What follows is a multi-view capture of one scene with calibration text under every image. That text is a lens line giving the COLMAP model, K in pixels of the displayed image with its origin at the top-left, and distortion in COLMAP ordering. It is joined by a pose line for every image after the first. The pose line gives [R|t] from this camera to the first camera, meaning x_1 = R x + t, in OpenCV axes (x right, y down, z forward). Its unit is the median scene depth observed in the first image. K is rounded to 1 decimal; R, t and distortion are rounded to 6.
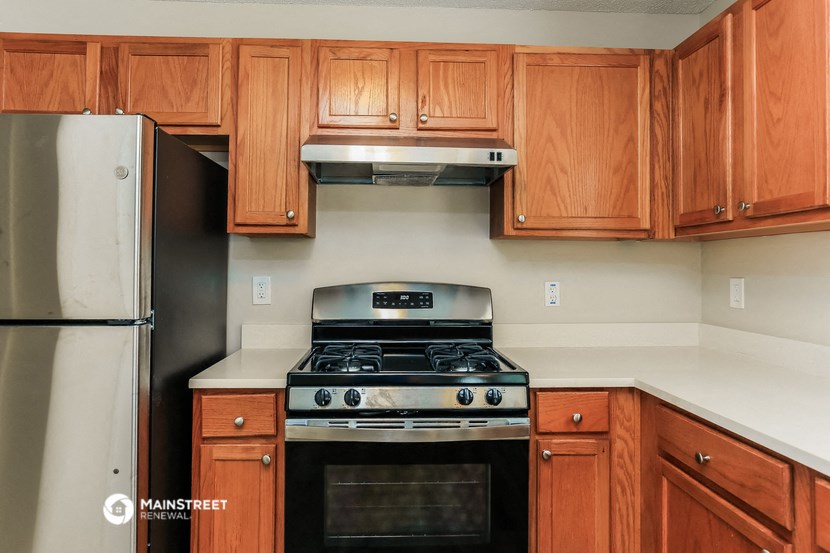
lens RADIAL K [[519.7, 0, 404.2], [0, 519.7, 252.9], [0, 0, 1]] dist [-0.036712, 0.047637]
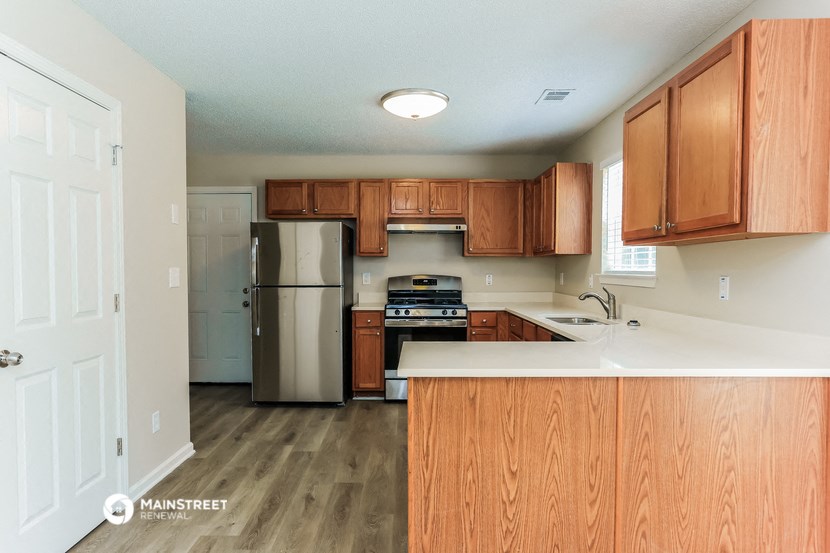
lens RADIAL K [[500.4, 0, 415.5], [0, 500.4, 297.2], [0, 0, 1]] dist [-0.001025, -0.000118]
pose [[0.999171, -0.002803, -0.040603, 0.053588], [0.006281, 0.996294, 0.085779, -0.045635], [0.040212, -0.085963, 0.995487, -1.504121]]
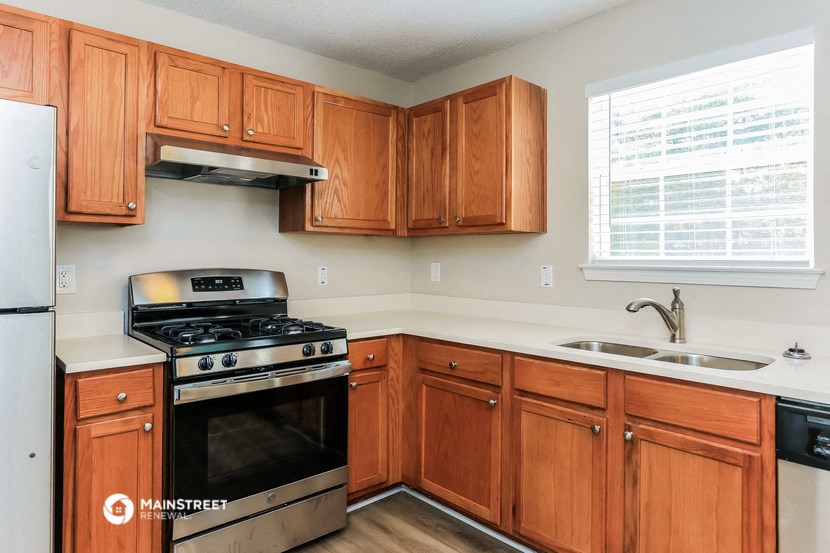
lens RADIAL K [[519.7, 0, 404.2], [0, 519.7, 252.9], [0, 0, 1]] dist [-0.036712, 0.047637]
pose [[0.780914, 0.002795, 0.624632, -0.438132], [-0.017447, 0.999697, 0.017339, -0.005499], [-0.624394, -0.024438, 0.780727, -0.174934]]
